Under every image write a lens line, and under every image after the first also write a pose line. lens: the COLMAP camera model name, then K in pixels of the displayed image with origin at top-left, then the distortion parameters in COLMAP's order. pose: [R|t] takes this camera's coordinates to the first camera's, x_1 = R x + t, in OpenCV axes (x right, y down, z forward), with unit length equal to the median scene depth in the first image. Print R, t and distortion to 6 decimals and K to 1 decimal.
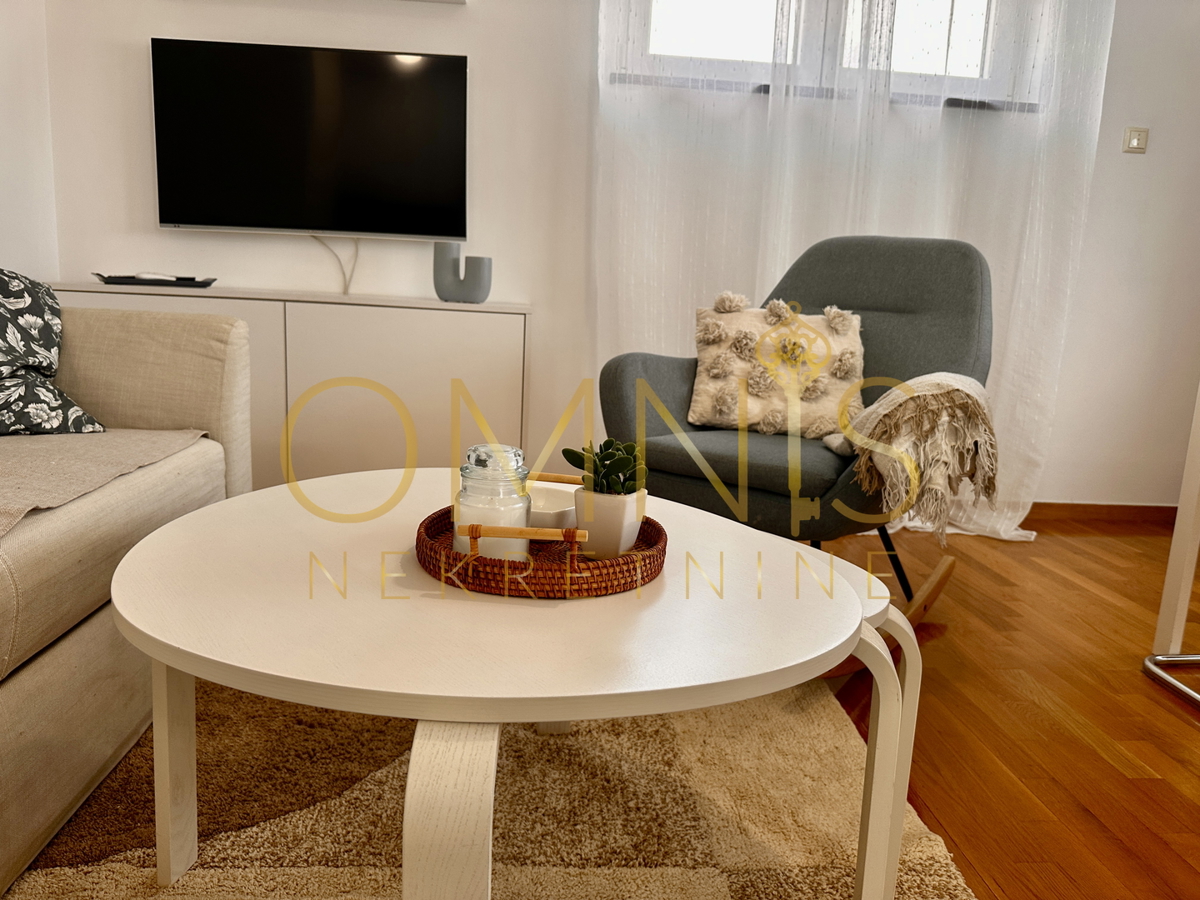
lens RADIAL K [[855.4, 0, 594.9], [0, 855.4, 438.0], [0, 0, 1]] dist [0.017409, -0.021350]
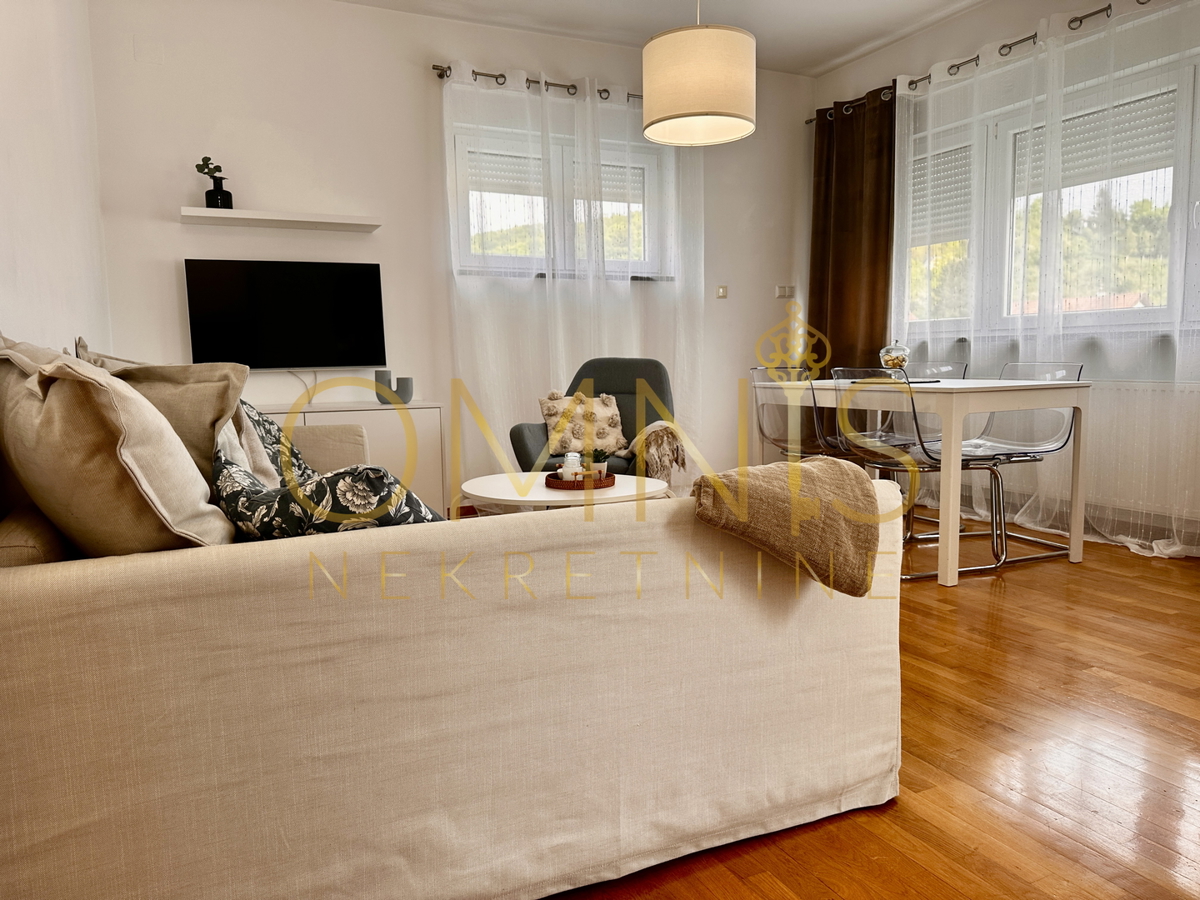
lens RADIAL K [[855.4, 0, 599.3], [0, 855.4, 433.2], [0, 0, 1]] dist [0.017409, -0.021350]
pose [[0.926358, -0.093887, 0.364755, -0.447718], [0.120959, 0.991292, -0.052040, 0.045564], [-0.356693, 0.092328, 0.929648, -0.831568]]
